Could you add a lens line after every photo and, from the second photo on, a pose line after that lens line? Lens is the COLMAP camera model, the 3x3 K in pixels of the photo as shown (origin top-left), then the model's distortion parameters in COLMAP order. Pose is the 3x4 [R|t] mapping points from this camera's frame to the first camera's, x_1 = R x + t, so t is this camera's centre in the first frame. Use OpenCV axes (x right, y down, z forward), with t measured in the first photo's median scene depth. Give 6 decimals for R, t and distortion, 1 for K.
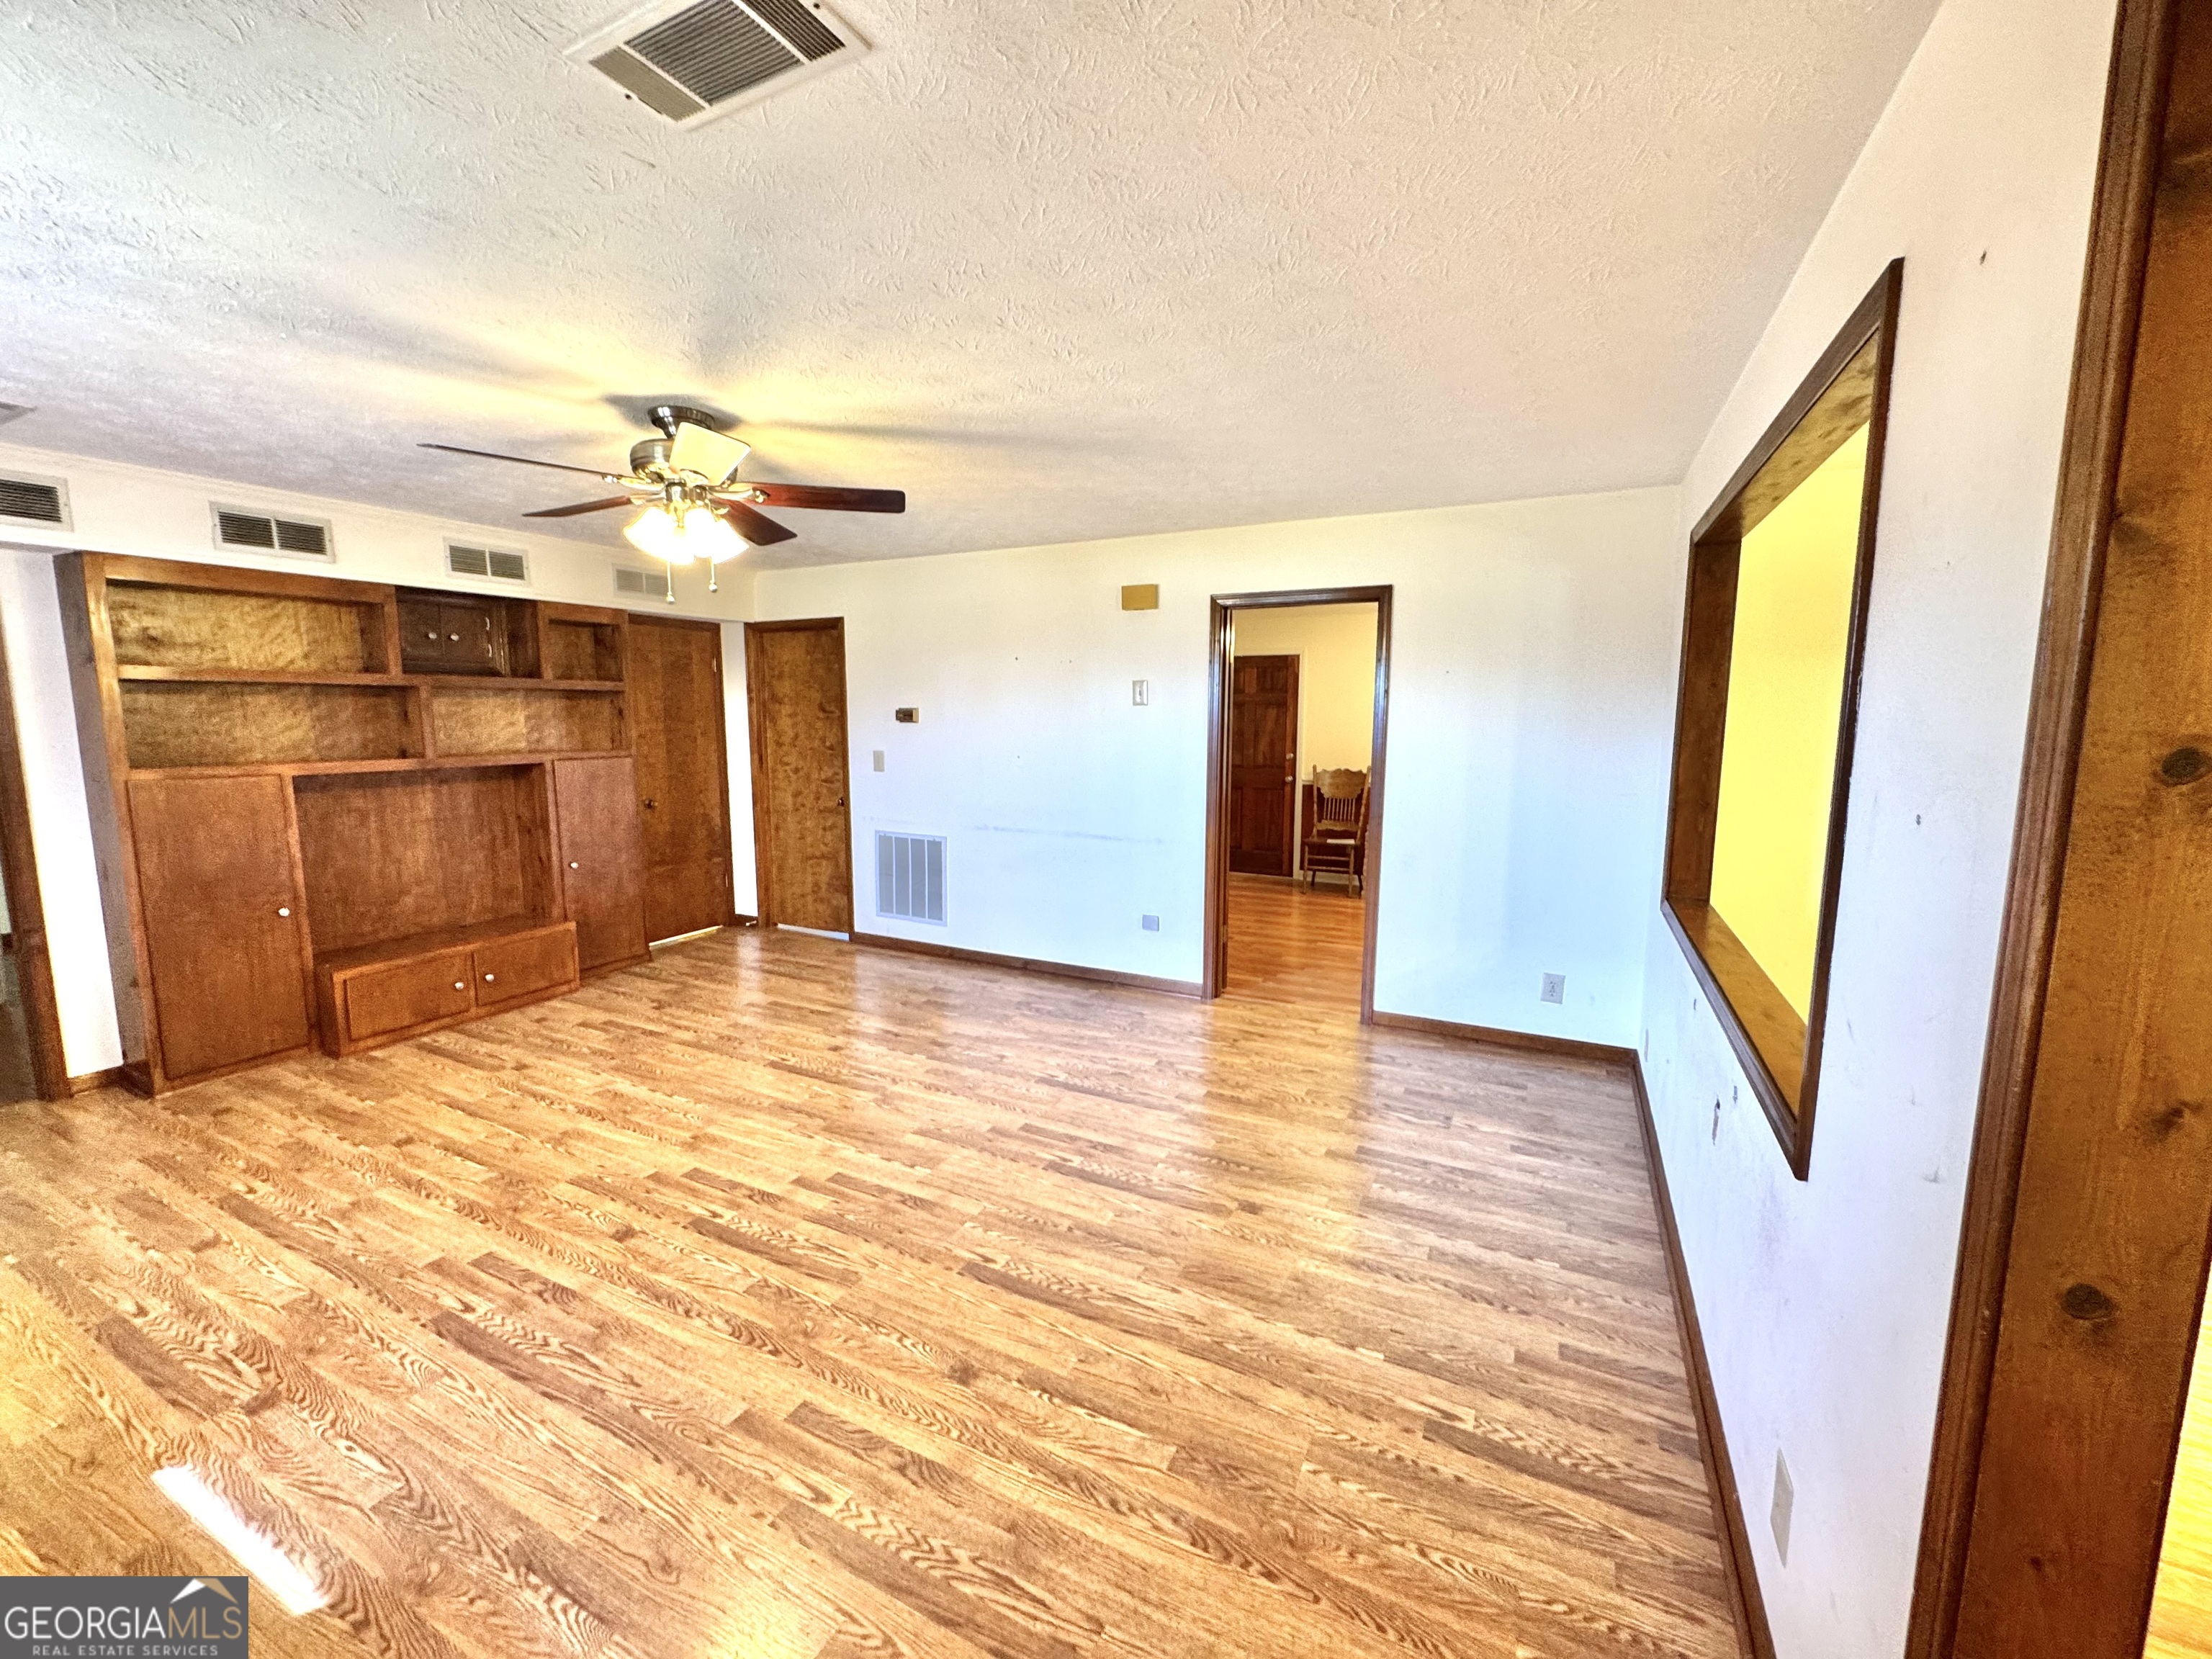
lens RADIAL K [[884.2, 0, 1114.6], [0, 884.2, 819.1], [0, 0, 1]] dist [-0.002840, 0.000247]
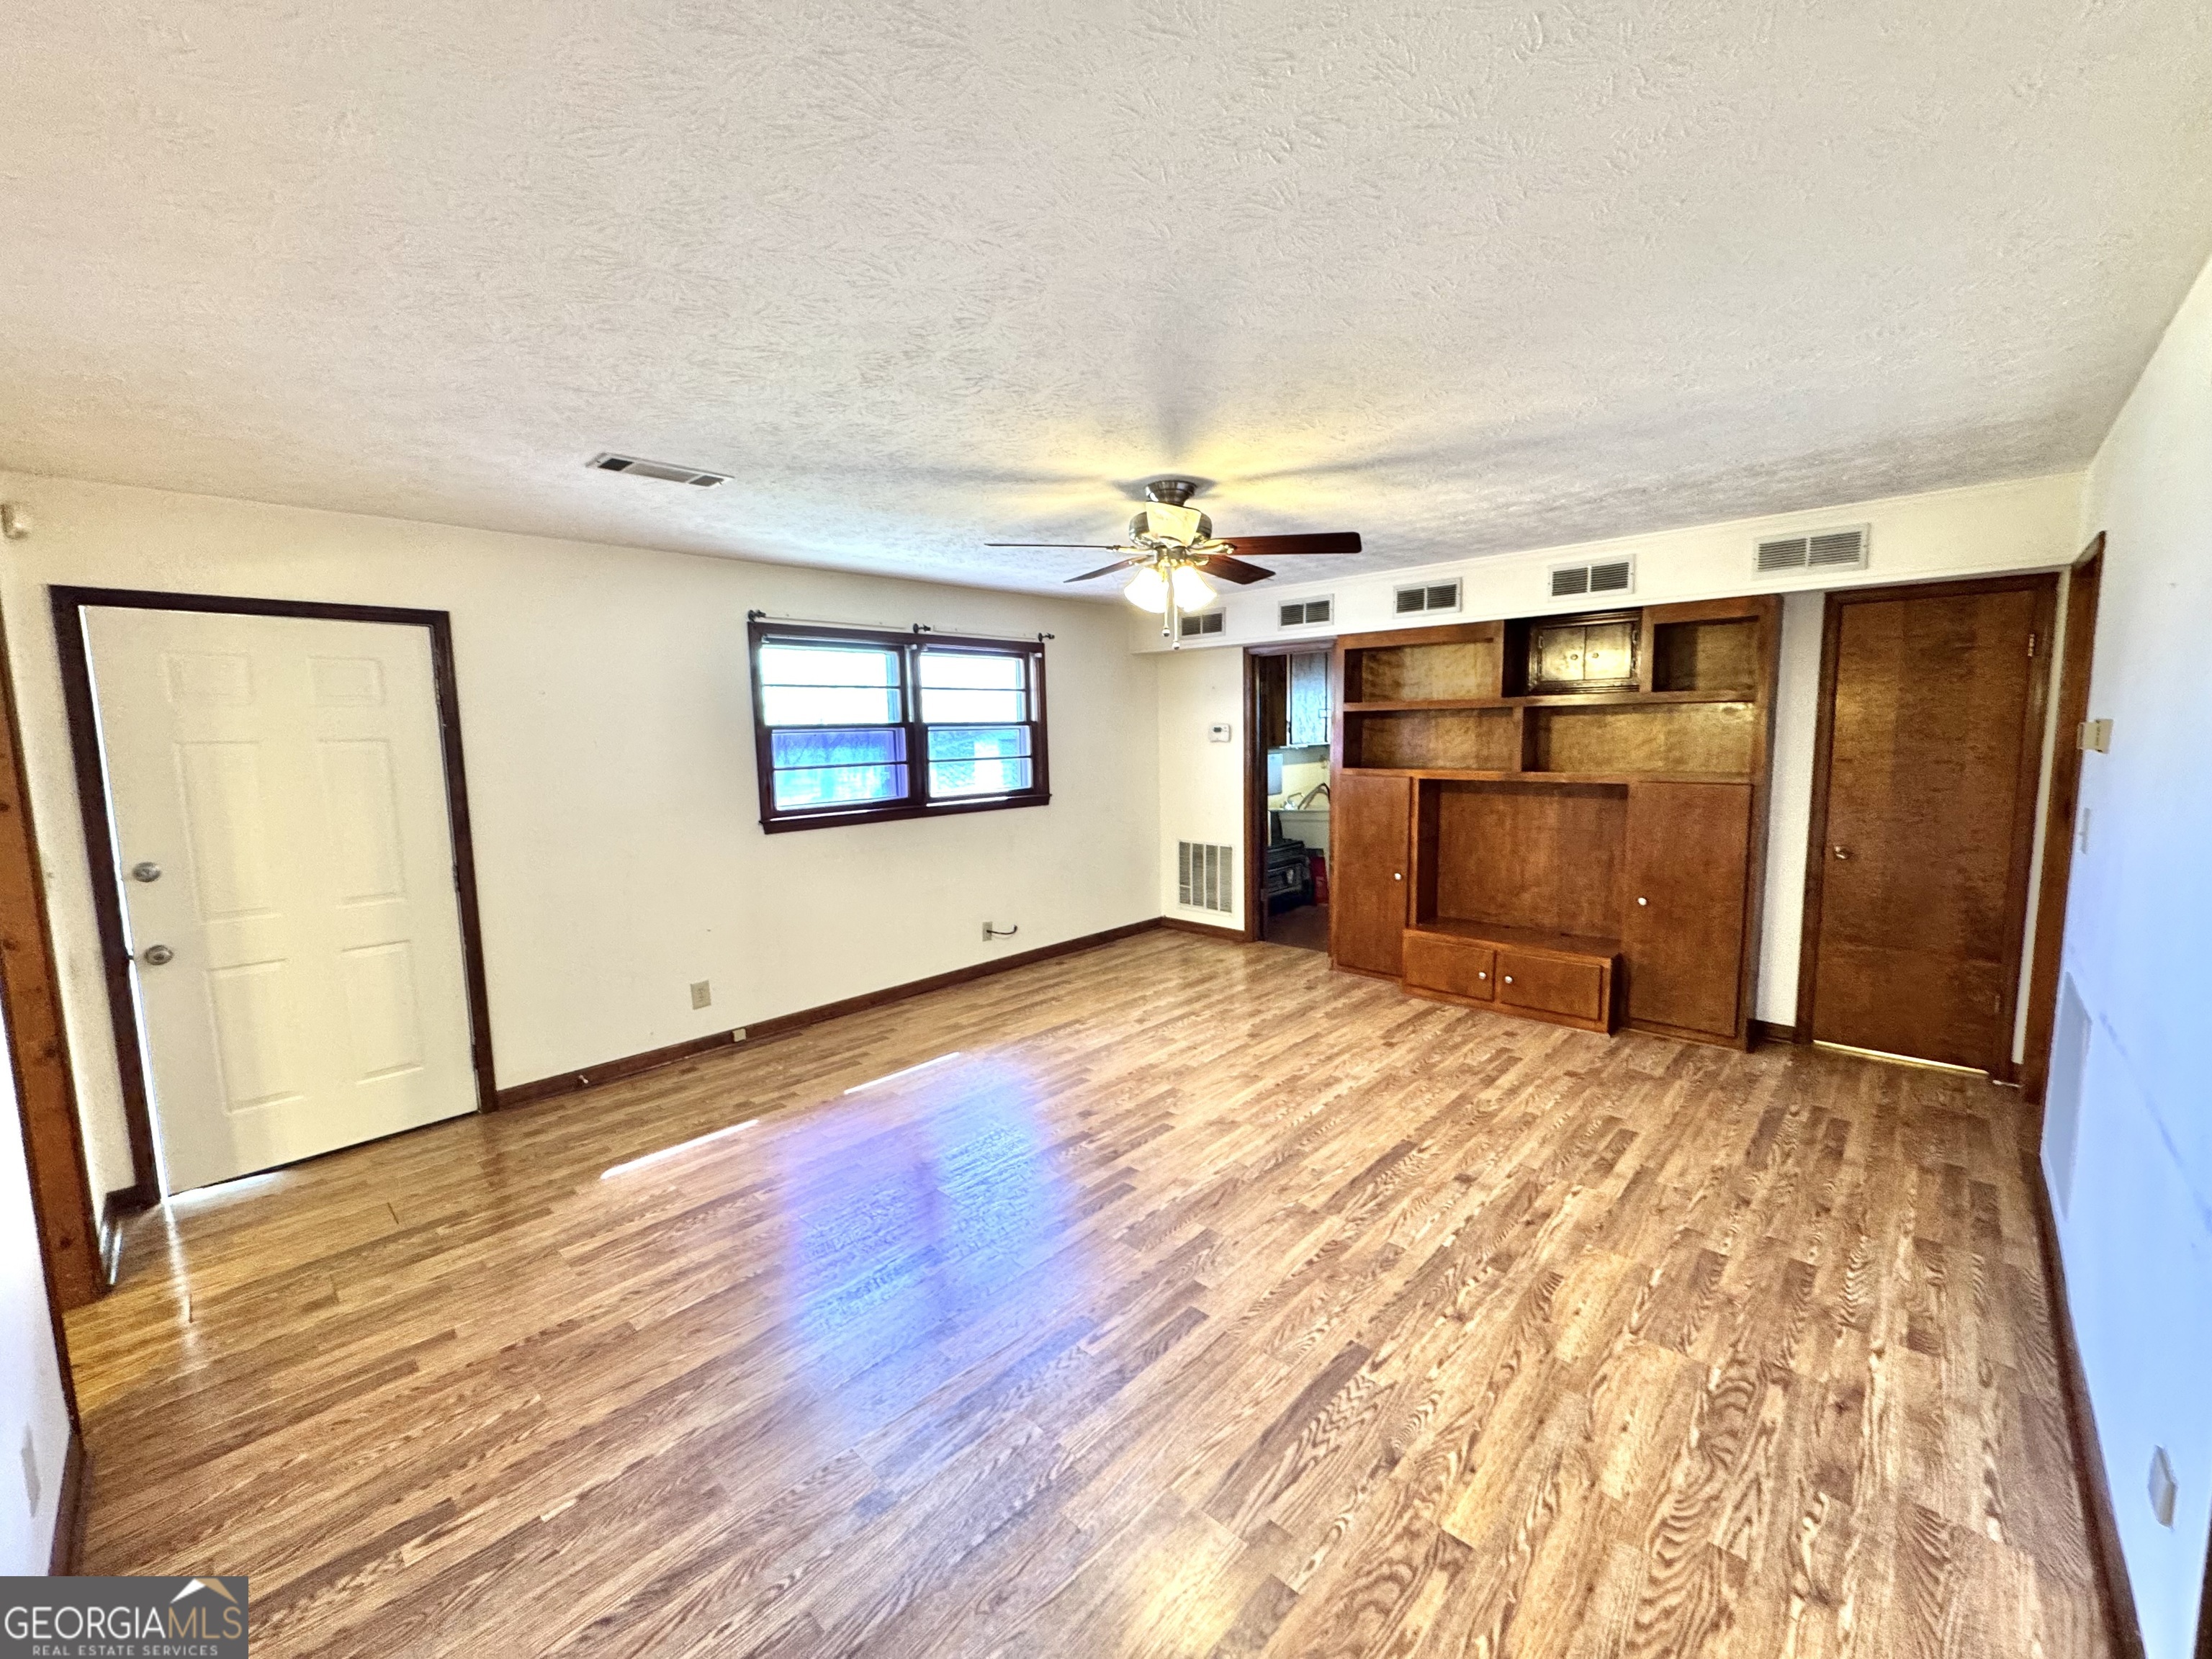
lens RADIAL K [[884.2, 0, 1100.7], [0, 884.2, 825.6], [0, 0, 1]] dist [-0.002840, 0.000247]
pose [[-0.293720, 0.109459, -0.949604, 0.598106], [-0.096868, 0.984900, 0.143489, -0.152048], [0.950970, 0.134132, -0.278682, 1.126928]]
